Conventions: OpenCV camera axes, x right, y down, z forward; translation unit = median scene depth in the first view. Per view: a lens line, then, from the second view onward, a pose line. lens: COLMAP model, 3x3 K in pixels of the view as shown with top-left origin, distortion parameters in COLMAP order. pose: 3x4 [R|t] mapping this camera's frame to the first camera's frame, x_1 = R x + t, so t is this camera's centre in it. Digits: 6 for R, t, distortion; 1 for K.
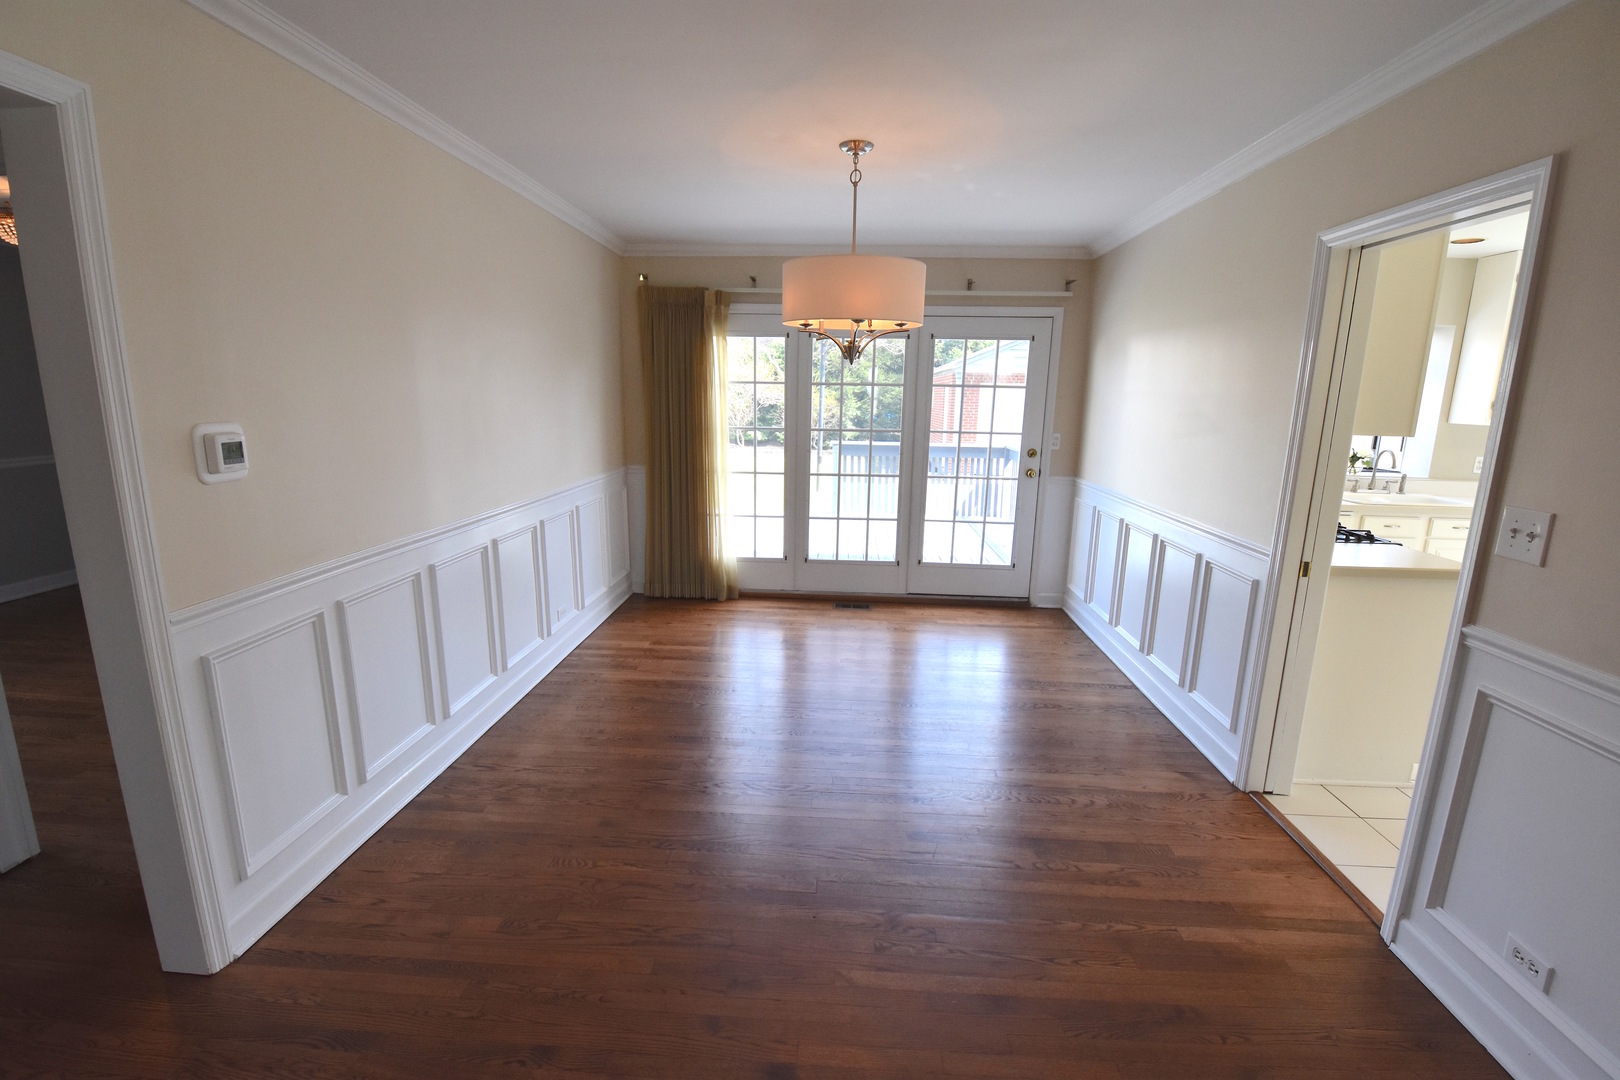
lens RADIAL K [[697.5, 0, 810.0], [0, 697.5, 540.0], [0, 0, 1]] dist [0.016867, -0.018831]
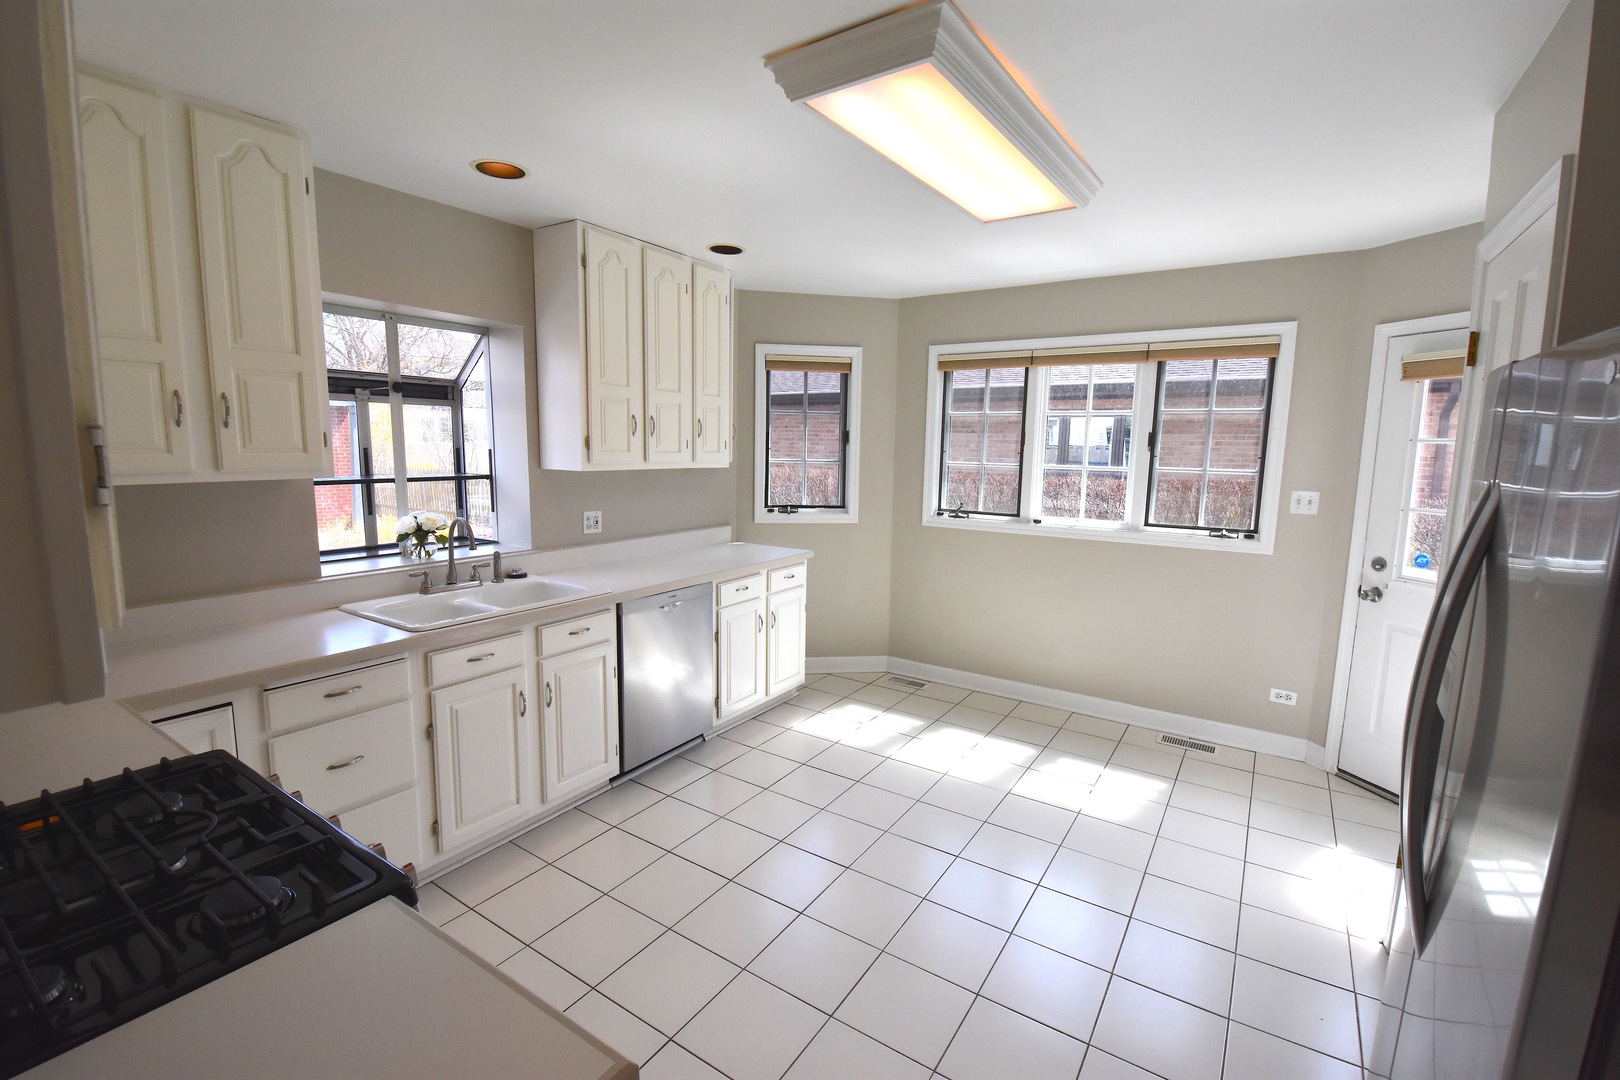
lens RADIAL K [[709.3, 0, 810.0], [0, 709.3, 540.0], [0, 0, 1]] dist [0.020117, -0.024760]
pose [[0.504683, -0.125597, 0.854120, 0.445796], [0.166736, 0.984913, 0.046308, -0.086506], [-0.847050, 0.119042, 0.518011, 0.427487]]
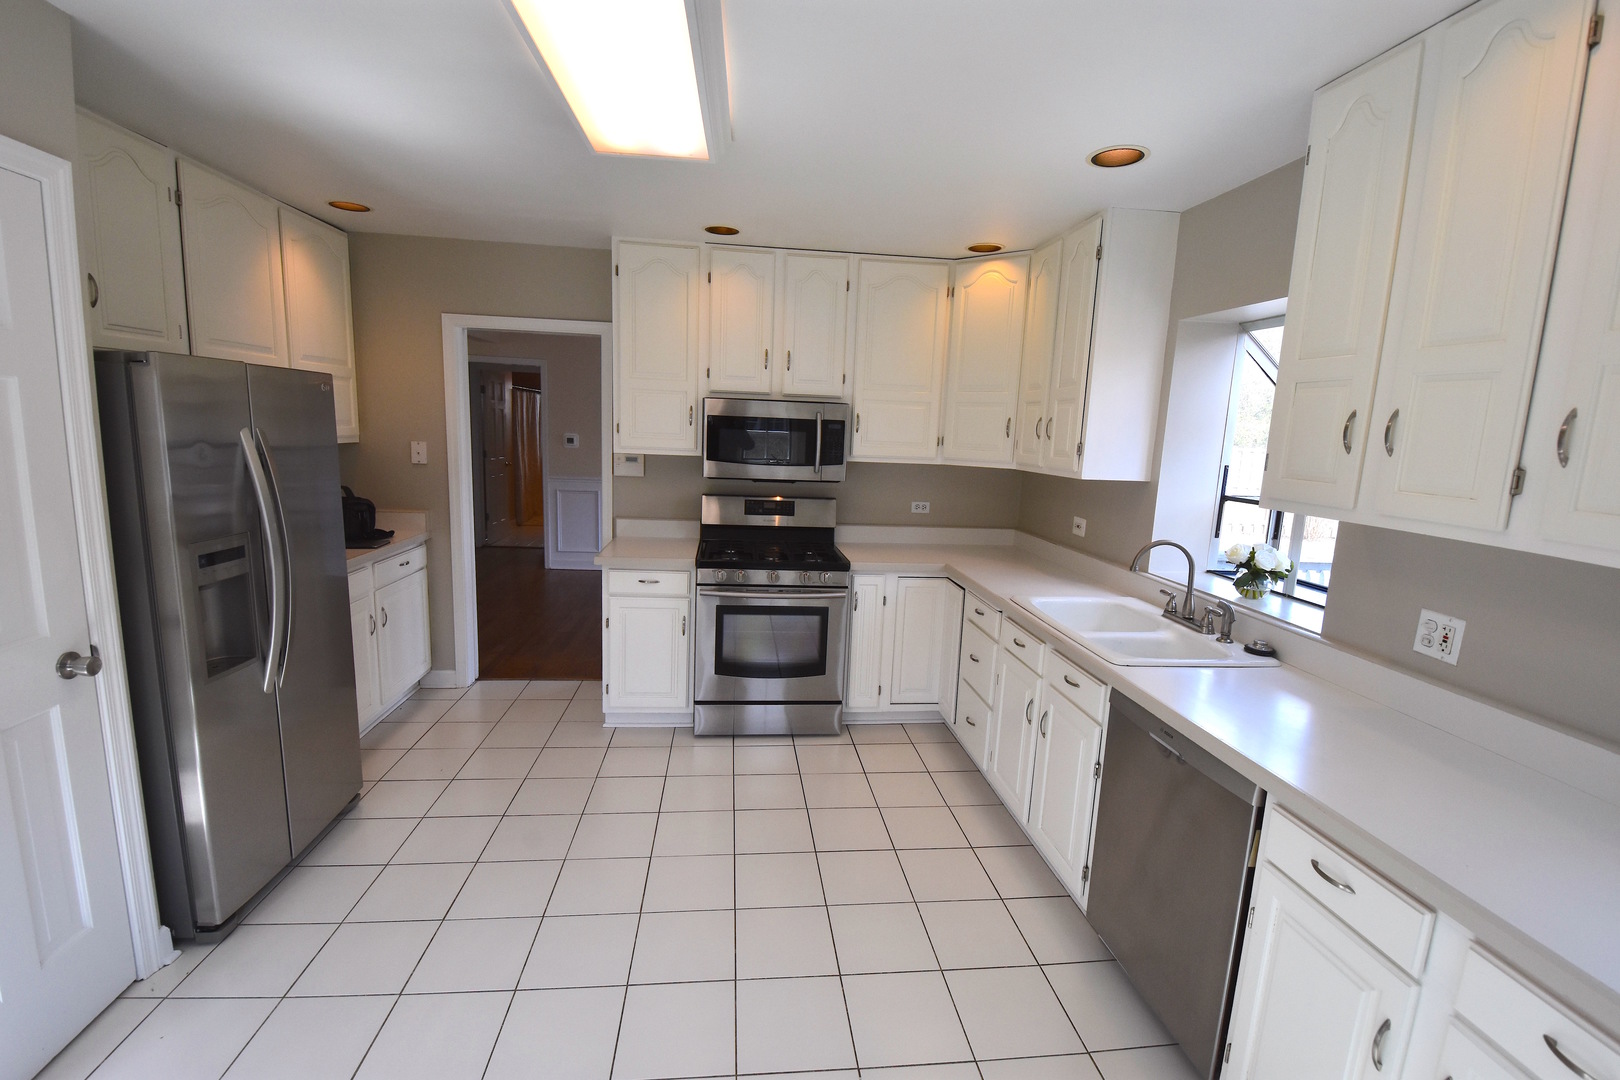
lens RADIAL K [[709.3, 0, 810.0], [0, 709.3, 540.0], [0, 0, 1]] dist [0.020117, -0.024760]
pose [[0.164964, 0.146842, -0.975307, 1.270641], [-0.237259, 0.965726, 0.105269, -0.118006], [0.957337, 0.214035, 0.194149, 0.617256]]
